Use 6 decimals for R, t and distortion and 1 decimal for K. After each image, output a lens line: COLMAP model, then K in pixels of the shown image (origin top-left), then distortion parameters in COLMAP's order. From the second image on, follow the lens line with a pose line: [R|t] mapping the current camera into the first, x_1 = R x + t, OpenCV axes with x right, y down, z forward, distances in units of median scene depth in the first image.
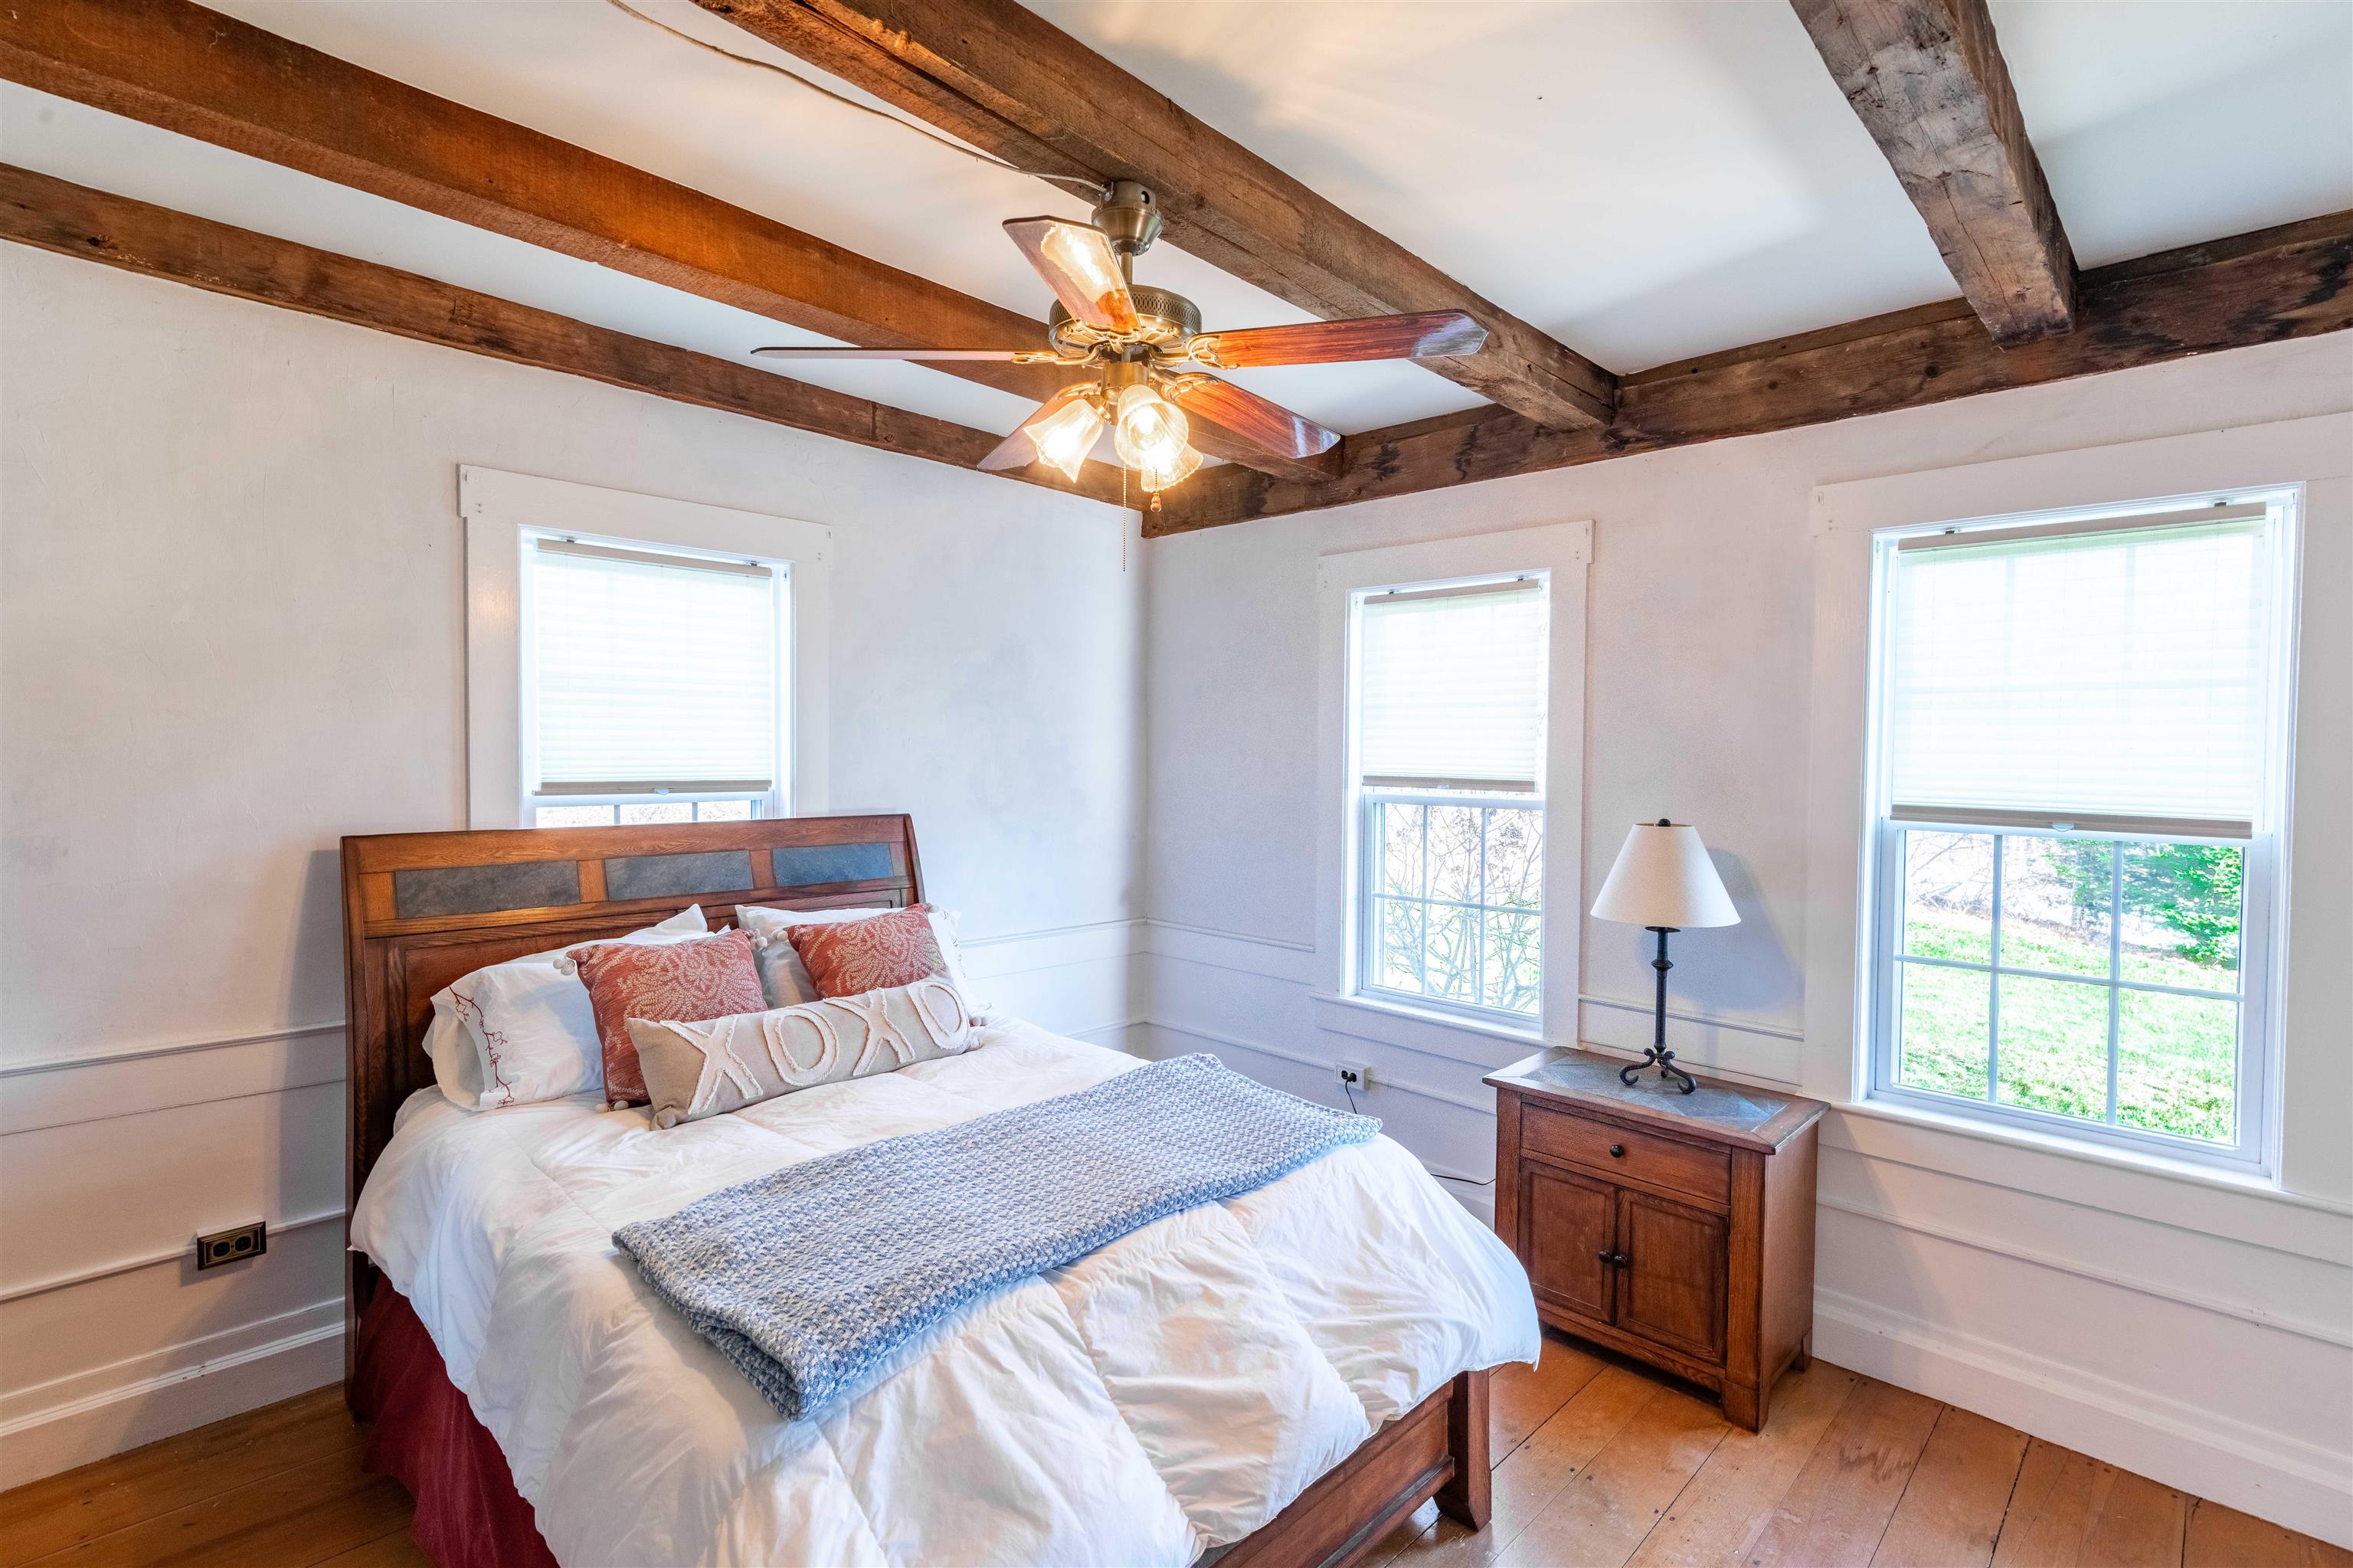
lens RADIAL K [[1108.5, 0, 1179.9], [0, 1108.5, 775.5], [0, 0, 1]] dist [-0.014094, -0.000395]
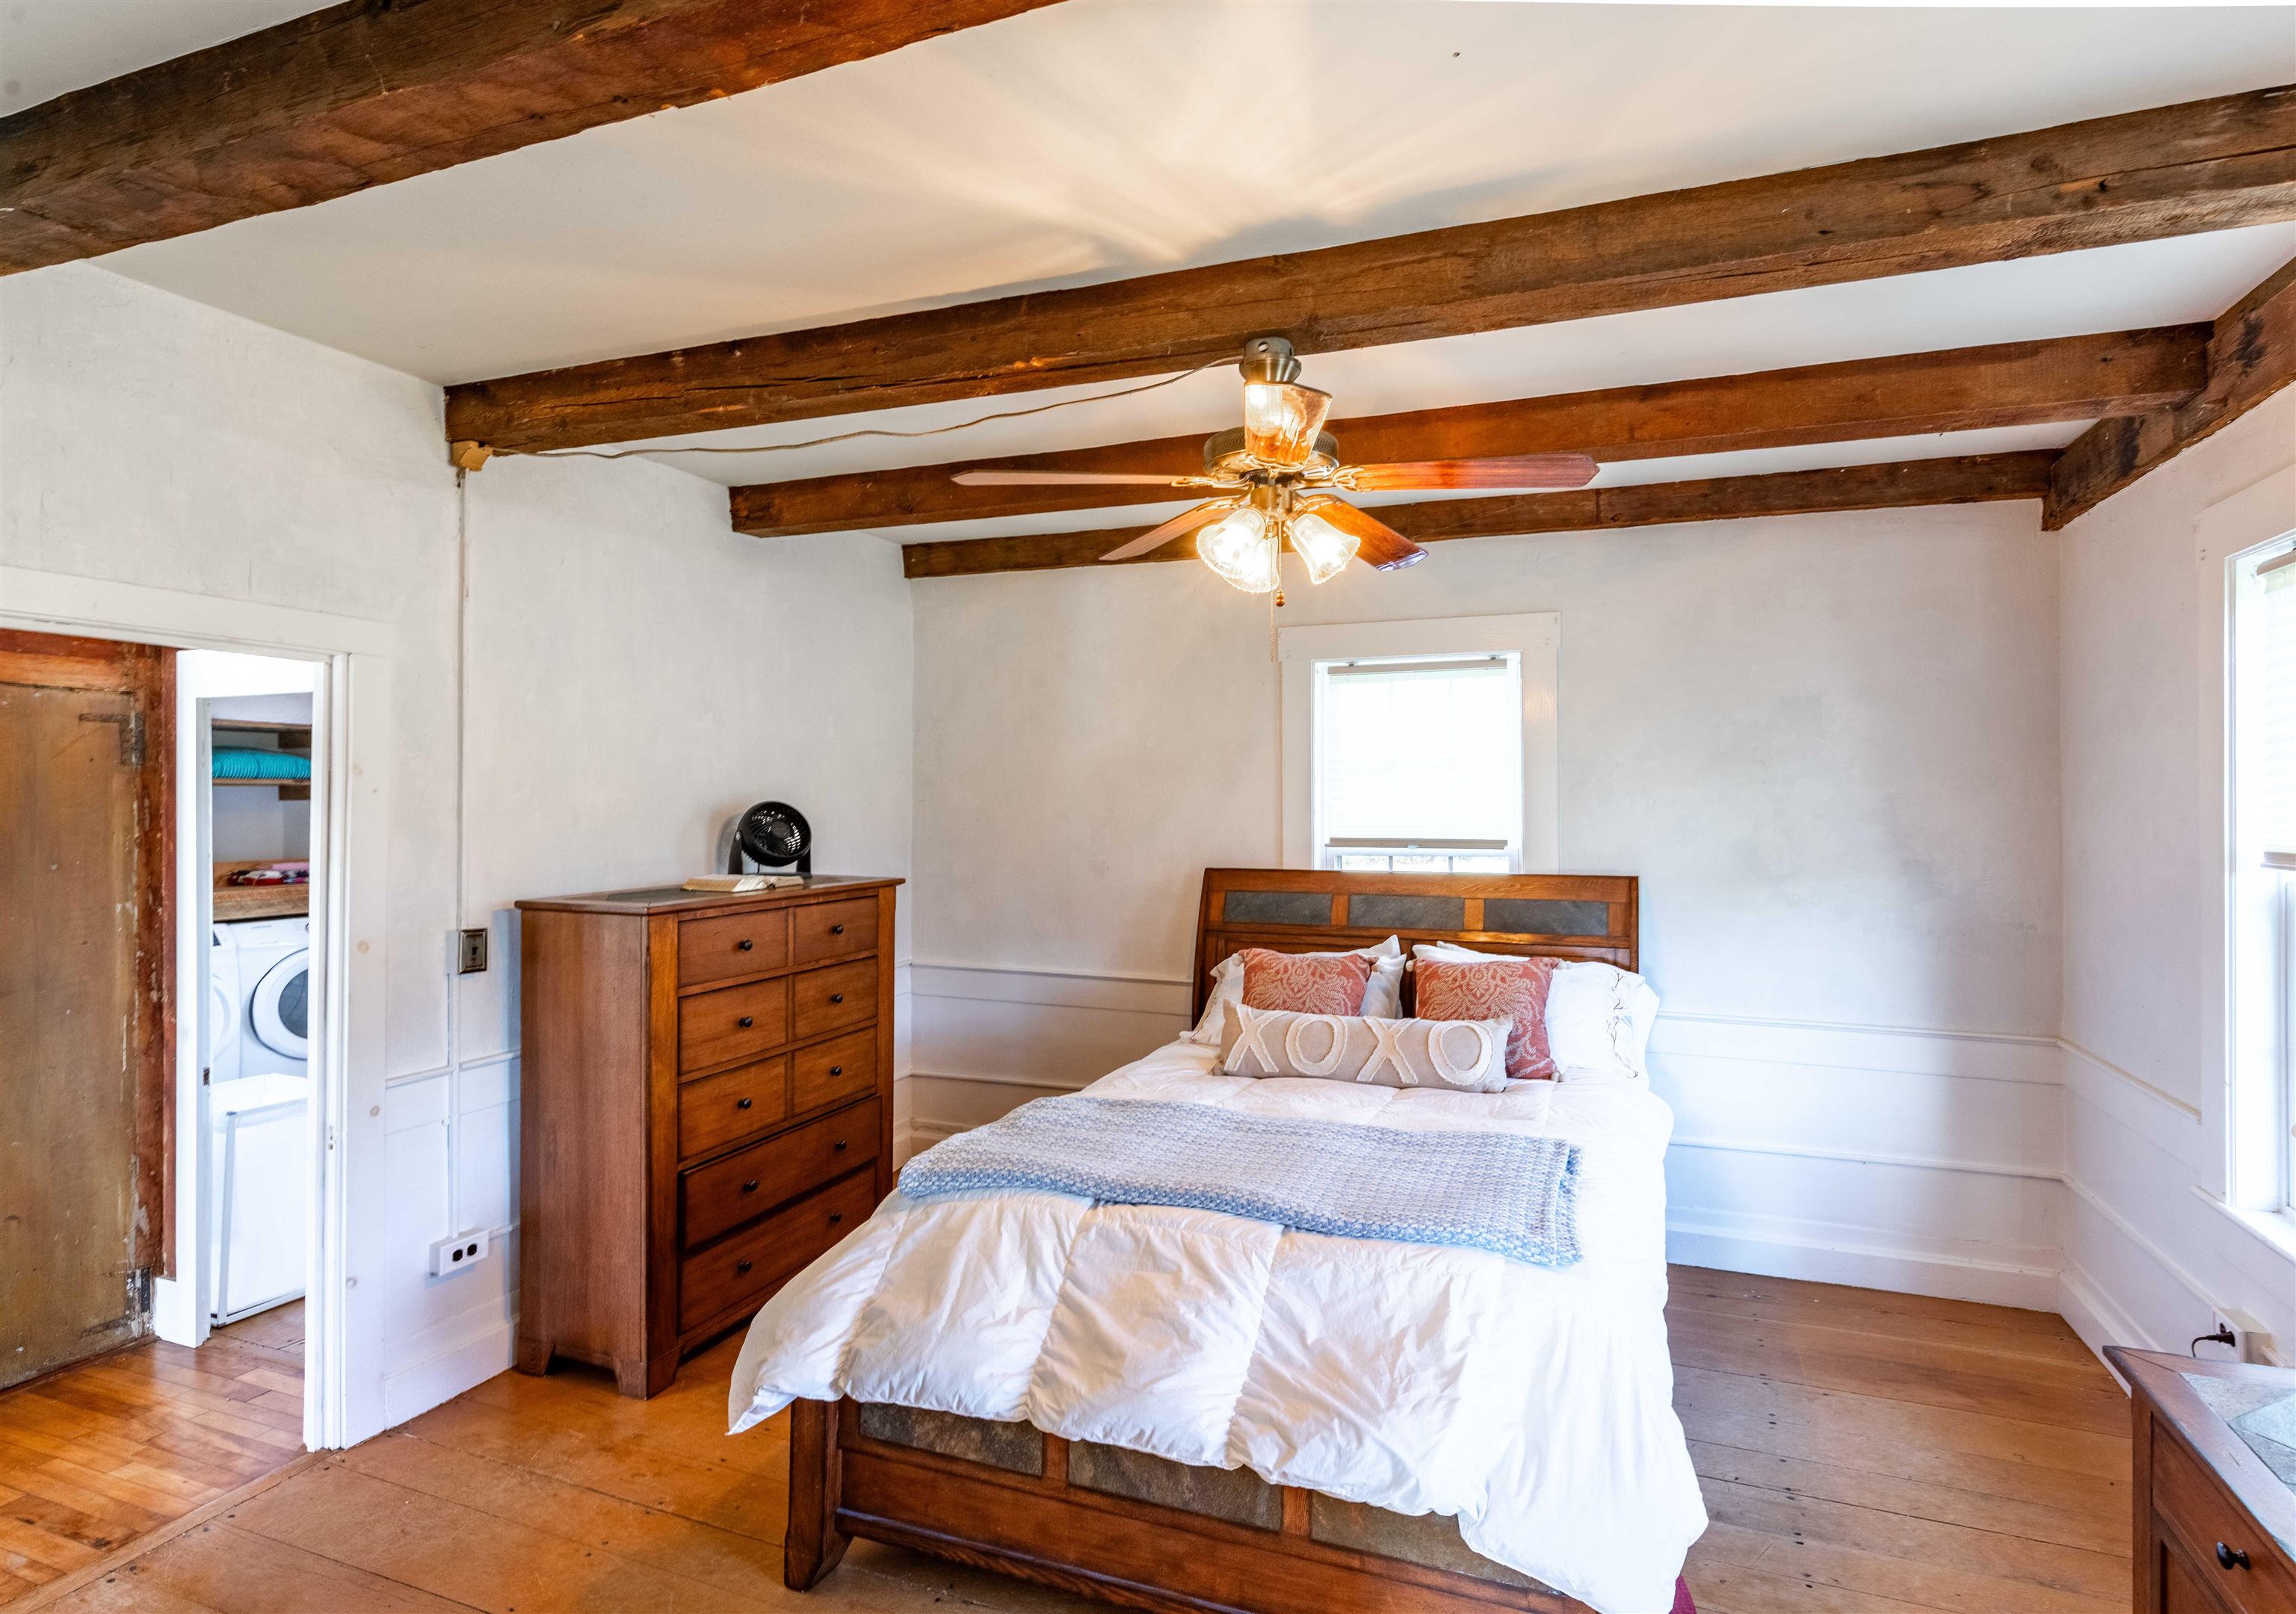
lens RADIAL K [[987.9, 0, 1152.0], [0, 987.9, 813.2], [0, 0, 1]] dist [0.006504, 0.000131]
pose [[0.434329, -0.003752, -0.900747, 0.809104], [-0.015411, 0.999814, -0.011595, -0.013308], [0.900623, 0.018917, 0.434190, 0.415997]]
